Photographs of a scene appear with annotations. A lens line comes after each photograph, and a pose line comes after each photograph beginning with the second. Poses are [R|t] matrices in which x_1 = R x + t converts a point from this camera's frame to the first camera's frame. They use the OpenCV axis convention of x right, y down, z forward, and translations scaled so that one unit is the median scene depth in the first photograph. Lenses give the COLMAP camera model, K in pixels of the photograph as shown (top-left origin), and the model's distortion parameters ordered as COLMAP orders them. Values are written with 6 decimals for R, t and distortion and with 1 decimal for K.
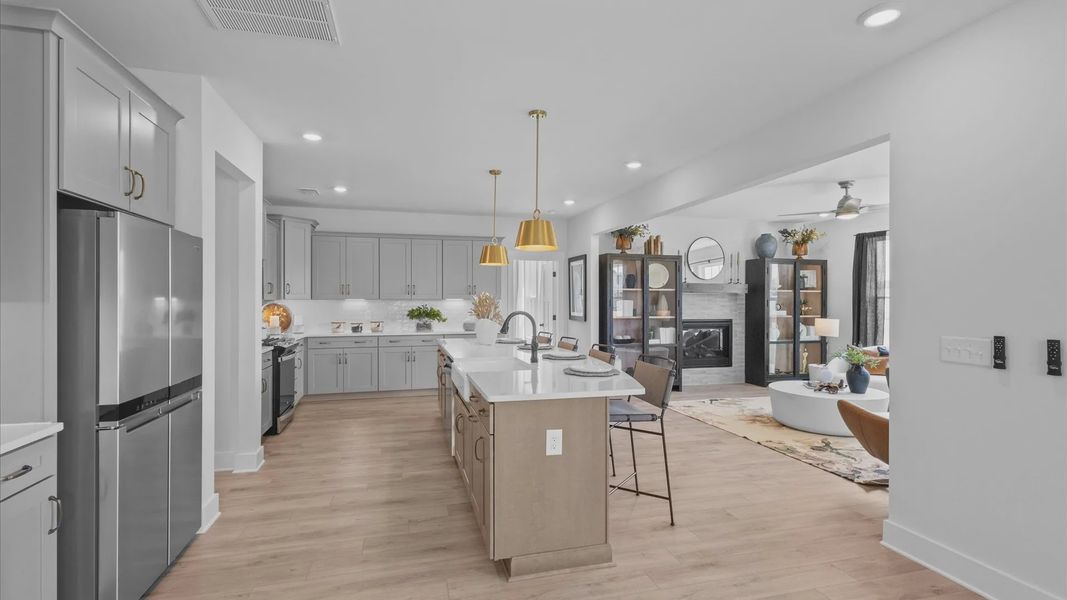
lens RADIAL K [[489.8, 0, 533.4], [0, 489.8, 296.7], [0, 0, 1]] dist [0.009329, -0.001998]
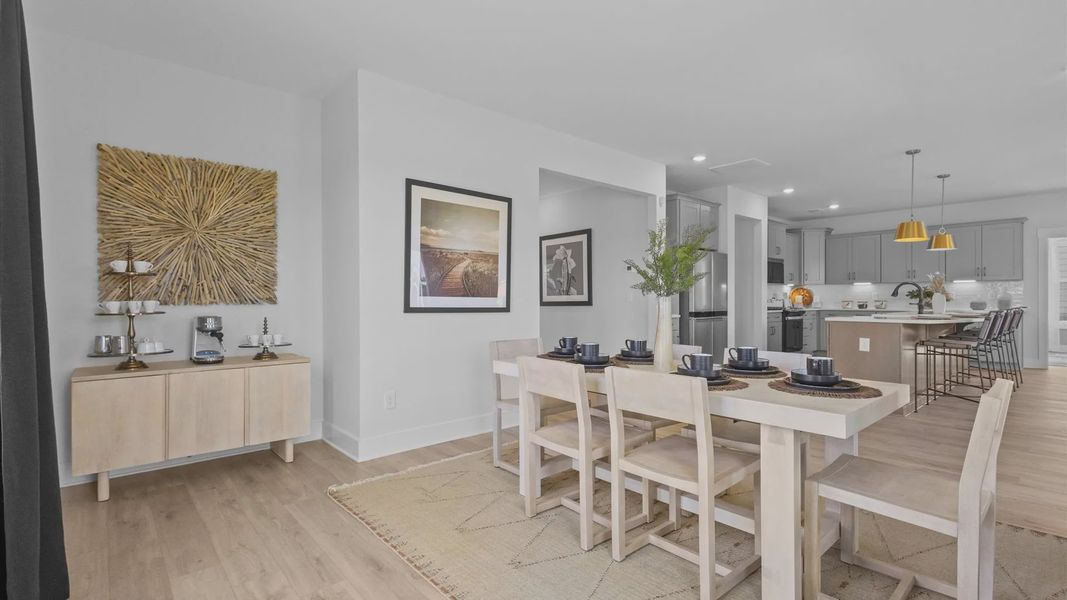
lens RADIAL K [[489.8, 0, 534.8], [0, 489.8, 298.5], [0, 0, 1]] dist [0.009329, -0.001998]
pose [[0.444870, -0.003931, -0.895587, 0.597249], [0.011736, 0.999930, 0.001441, 0.047276], [0.895518, -0.011151, 0.444885, -0.513582]]
